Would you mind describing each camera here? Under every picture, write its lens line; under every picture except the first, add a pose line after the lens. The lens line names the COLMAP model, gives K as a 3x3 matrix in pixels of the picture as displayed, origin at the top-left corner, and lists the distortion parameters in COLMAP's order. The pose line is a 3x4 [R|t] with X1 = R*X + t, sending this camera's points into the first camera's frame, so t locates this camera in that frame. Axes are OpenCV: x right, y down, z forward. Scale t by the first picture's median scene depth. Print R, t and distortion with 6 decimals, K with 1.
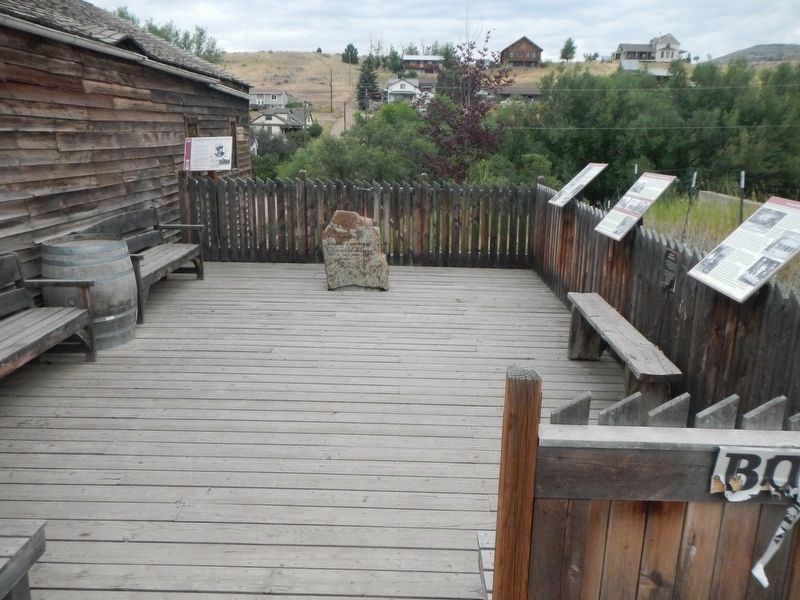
lens RADIAL K [[666.3, 0, 400.0], [0, 666.3, 300.0], [0, 0, 1]] dist [0.011184, -0.006316]
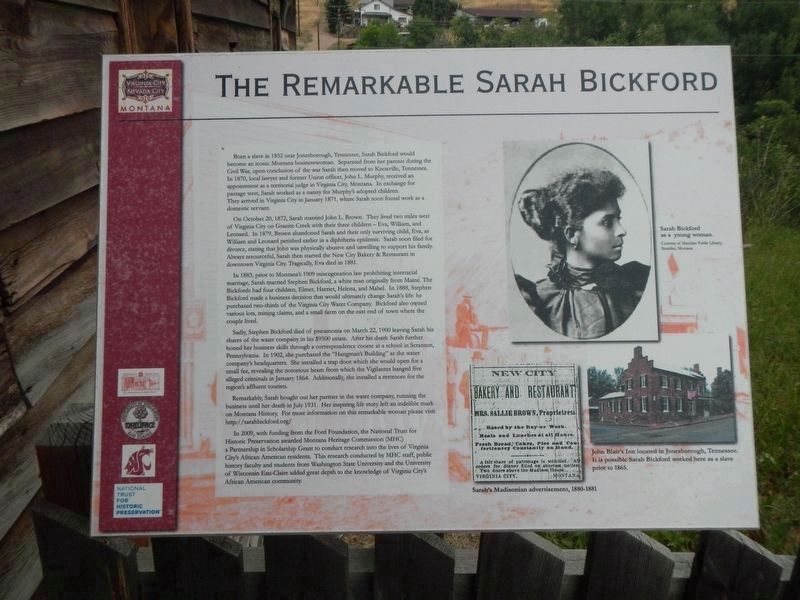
lens RADIAL K [[666.3, 0, 400.0], [0, 666.3, 300.0], [0, 0, 1]] dist [0.011184, -0.006316]
pose [[0.998861, -0.007581, 0.047115, -0.043393], [0.002800, 0.994911, 0.100715, -0.033262], [-0.047639, -0.100469, 0.993799, 0.137159]]
